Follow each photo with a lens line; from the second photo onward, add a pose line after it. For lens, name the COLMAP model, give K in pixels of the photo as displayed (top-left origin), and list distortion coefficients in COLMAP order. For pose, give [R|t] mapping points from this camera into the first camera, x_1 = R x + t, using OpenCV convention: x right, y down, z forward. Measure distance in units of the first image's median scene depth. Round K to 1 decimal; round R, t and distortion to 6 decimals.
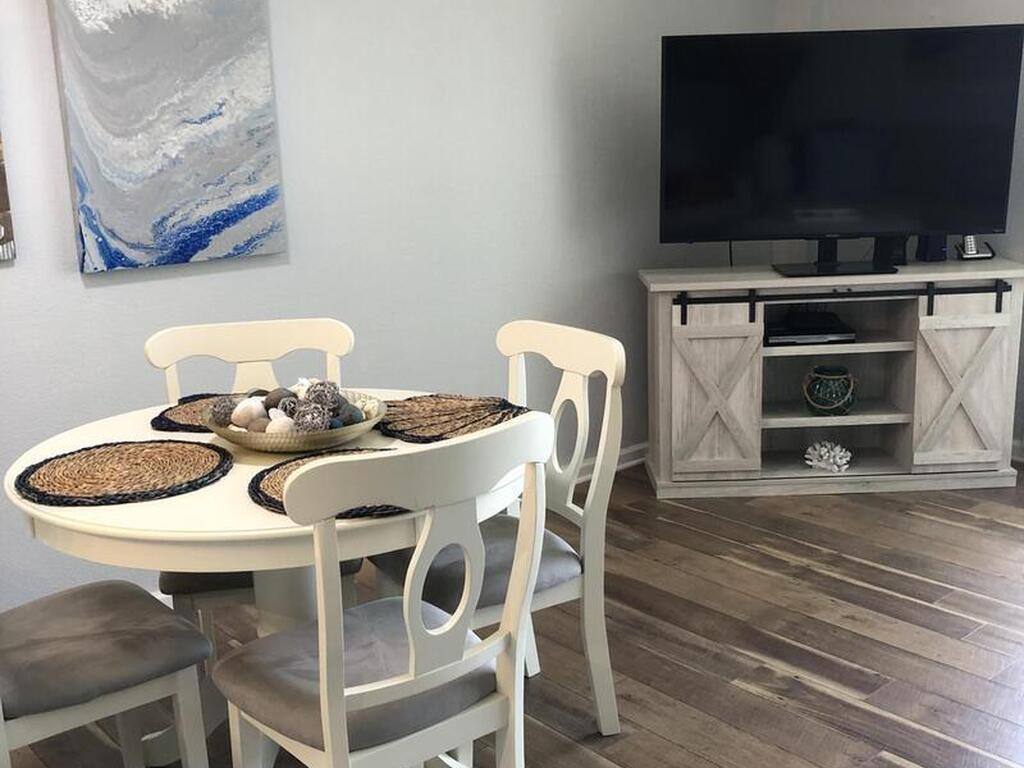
lens RADIAL K [[1112.6, 0, 512.0], [0, 1112.6, 384.0], [0, 0, 1]] dist [-0.011028, -0.041223]
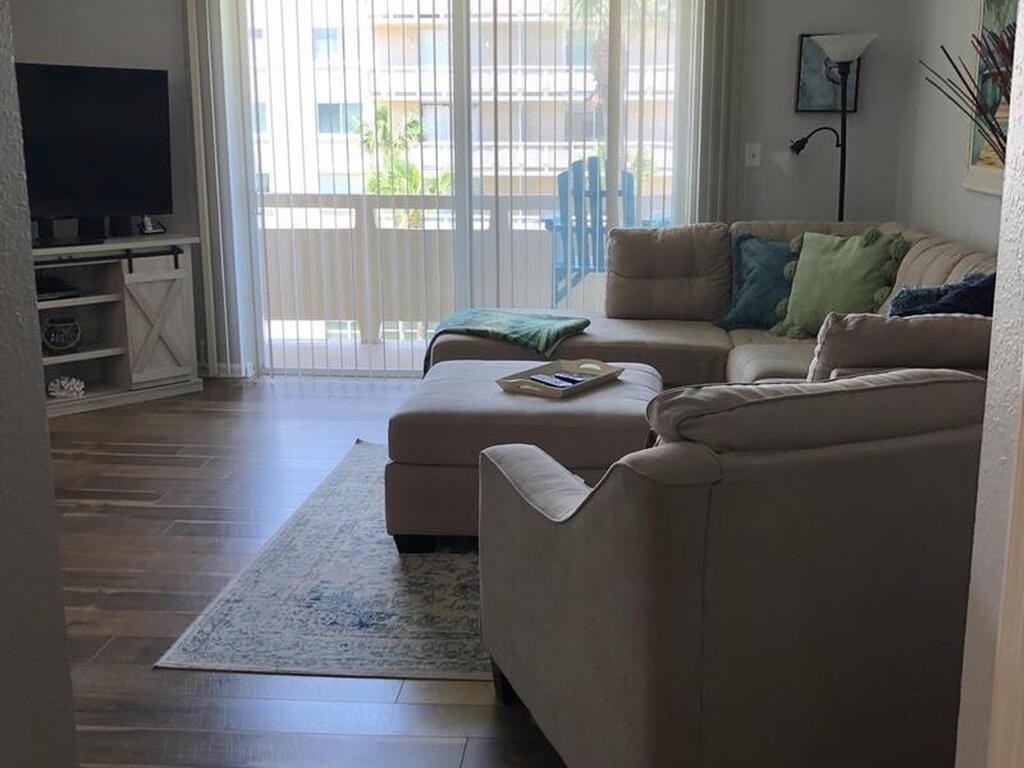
lens RADIAL K [[1110.4, 0, 512.0], [0, 1110.4, 384.0], [0, 0, 1]] dist [0.127495, -0.365316]
pose [[0.716101, -0.116829, 0.688150, -0.464810], [0.129448, 0.991019, 0.033542, 0.158757], [-0.685888, 0.065060, 0.724793, -0.591832]]
